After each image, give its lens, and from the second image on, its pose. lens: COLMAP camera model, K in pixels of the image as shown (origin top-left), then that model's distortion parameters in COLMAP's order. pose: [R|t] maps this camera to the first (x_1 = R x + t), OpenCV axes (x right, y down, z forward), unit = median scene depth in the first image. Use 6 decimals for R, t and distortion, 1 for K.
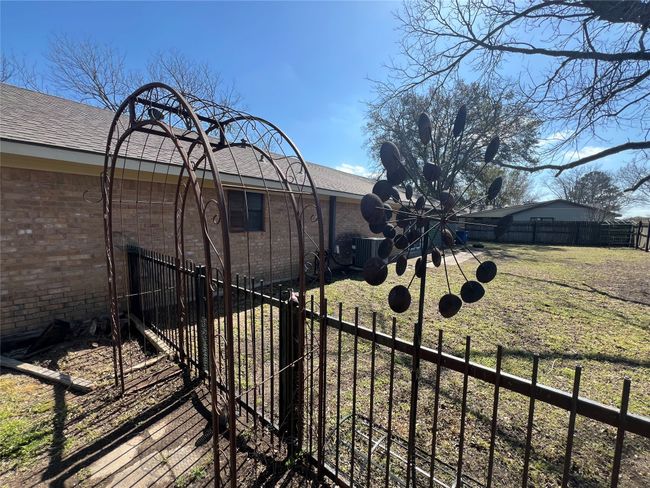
lens RADIAL K [[259.9, 0, 326.4], [0, 259.9, 244.6], [0, 0, 1]] dist [-0.000609, 0.000156]
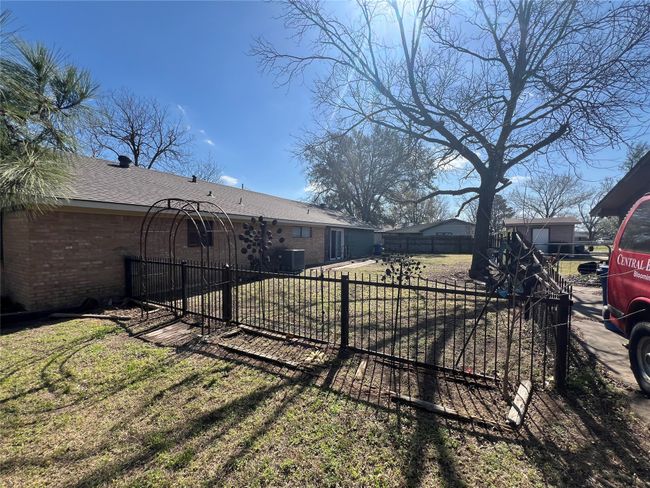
lens RADIAL K [[259.9, 0, 326.1], [0, 259.9, 246.3], [0, 0, 1]] dist [-0.000609, 0.000156]
pose [[0.982044, -0.020020, 0.187585, 0.202923], [0.030436, 0.998141, -0.052811, 0.084381], [-0.186178, 0.057572, 0.980828, -1.002349]]
